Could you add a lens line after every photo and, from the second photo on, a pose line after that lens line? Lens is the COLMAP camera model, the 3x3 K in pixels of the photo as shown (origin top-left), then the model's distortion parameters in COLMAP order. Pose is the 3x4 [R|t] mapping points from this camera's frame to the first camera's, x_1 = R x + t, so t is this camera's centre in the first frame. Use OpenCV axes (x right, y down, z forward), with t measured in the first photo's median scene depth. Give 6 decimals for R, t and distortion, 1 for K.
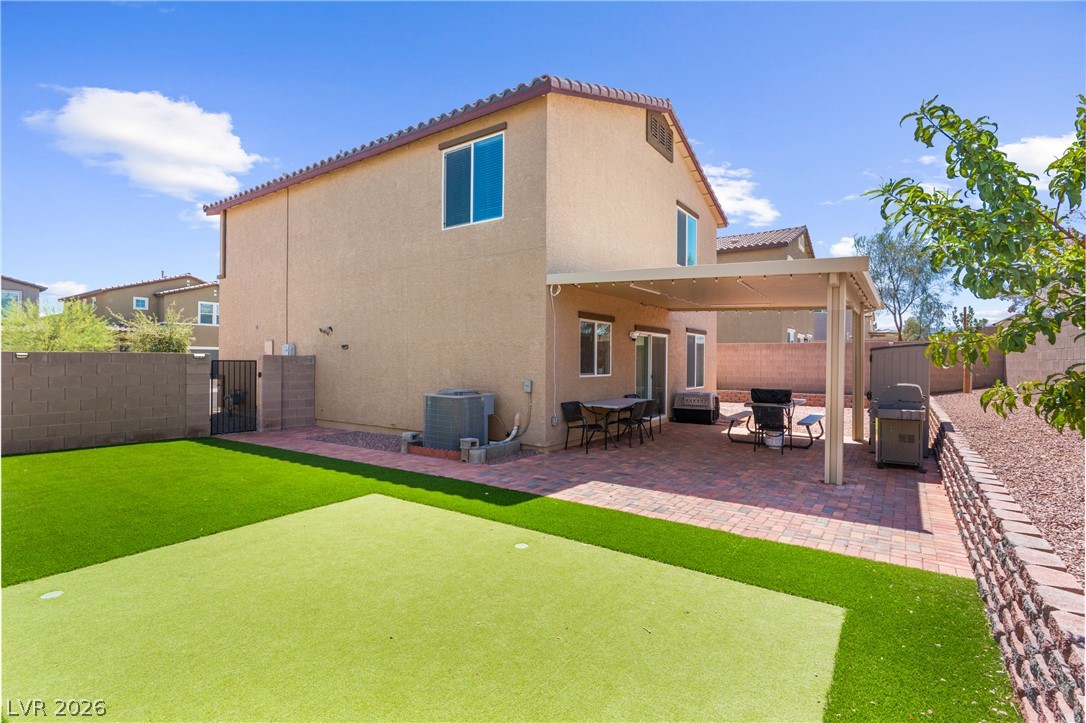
lens RADIAL K [[513.0, 0, 547.6], [0, 513.0, 359.3], [0, 0, 1]] dist [0.005006, -0.000904]
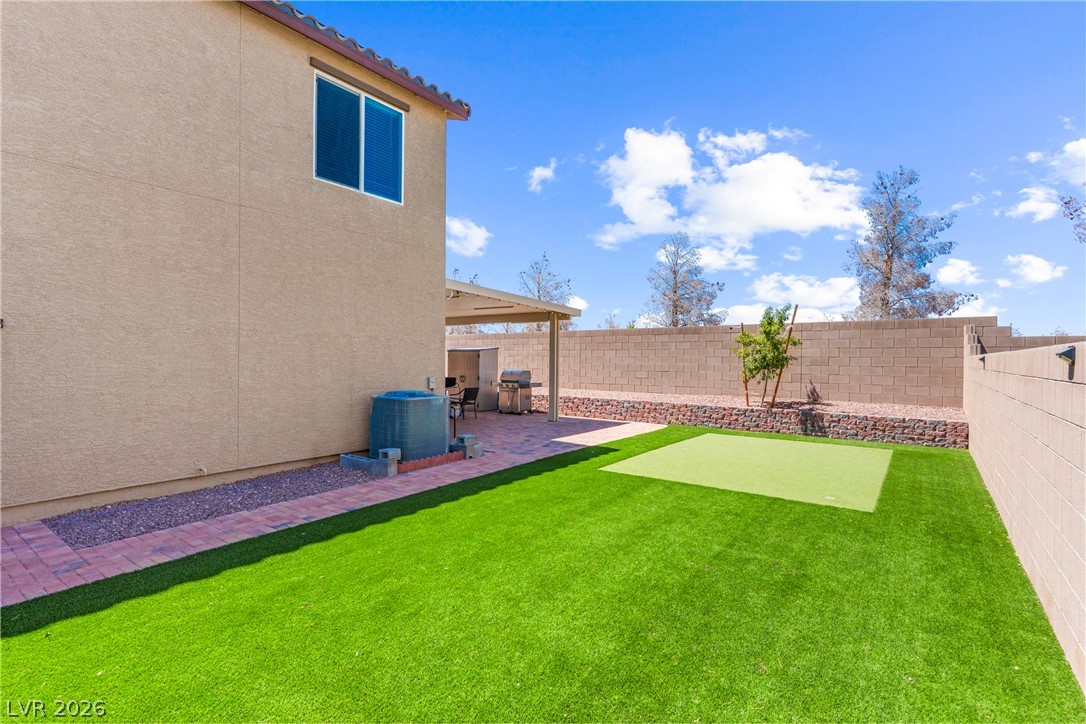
lens RADIAL K [[513.0, 0, 547.0], [0, 513.0, 362.2], [0, 0, 1]] dist [0.005006, -0.000904]
pose [[0.030239, -0.007320, 0.999516, -0.965942], [-0.003962, 0.999964, 0.007443, 0.002029], [-0.999535, -0.004186, 0.030209, 0.677108]]
